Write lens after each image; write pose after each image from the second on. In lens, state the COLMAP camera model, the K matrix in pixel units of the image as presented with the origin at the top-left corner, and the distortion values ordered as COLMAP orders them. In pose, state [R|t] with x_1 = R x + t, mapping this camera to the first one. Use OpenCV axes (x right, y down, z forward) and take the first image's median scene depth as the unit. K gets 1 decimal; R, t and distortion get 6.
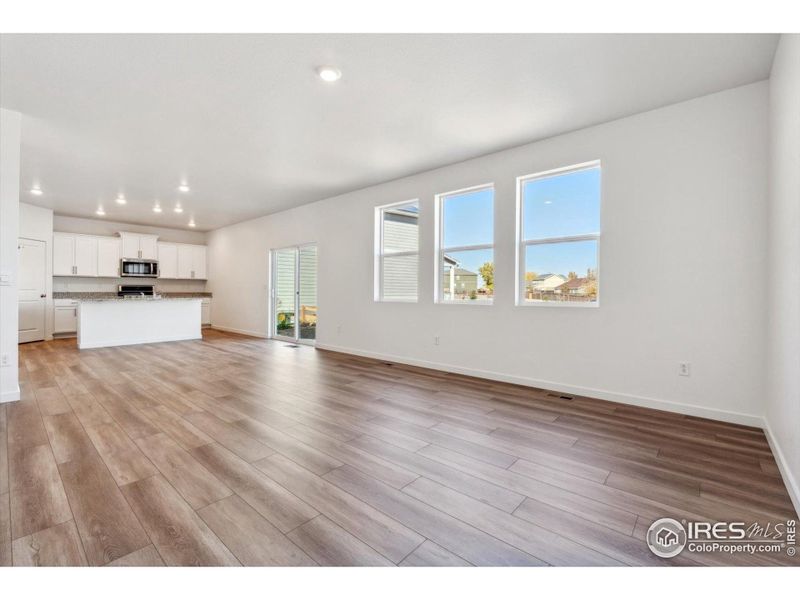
lens RADIAL K [[349.8, 0, 400.8], [0, 349.8, 294.2], [0, 0, 1]] dist [-0.003995, -0.000992]
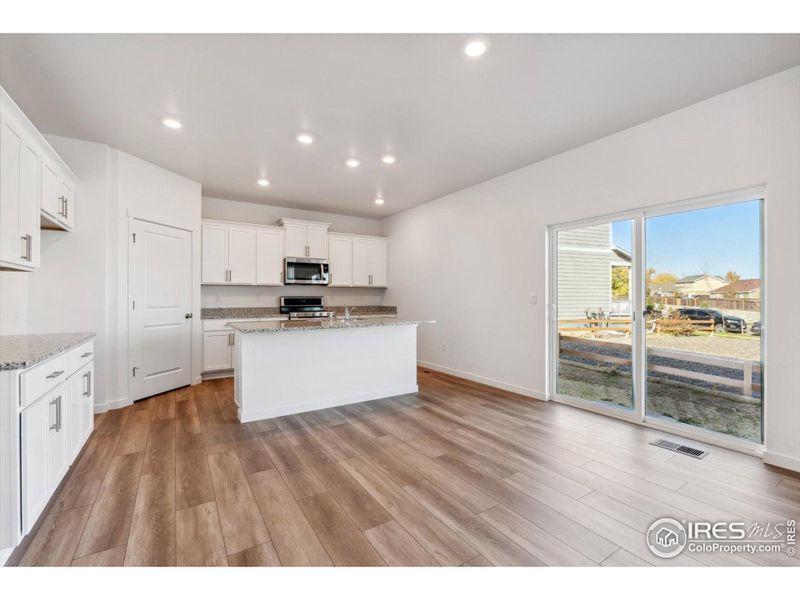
lens RADIAL K [[349.8, 0, 399.6], [0, 349.8, 298.8], [0, 0, 1]] dist [-0.003995, -0.000992]
pose [[0.960139, -0.005059, -0.279479, -0.438860], [0.003912, 0.999981, -0.004663, -0.020499], [0.279497, 0.003384, 0.960141, 0.453213]]
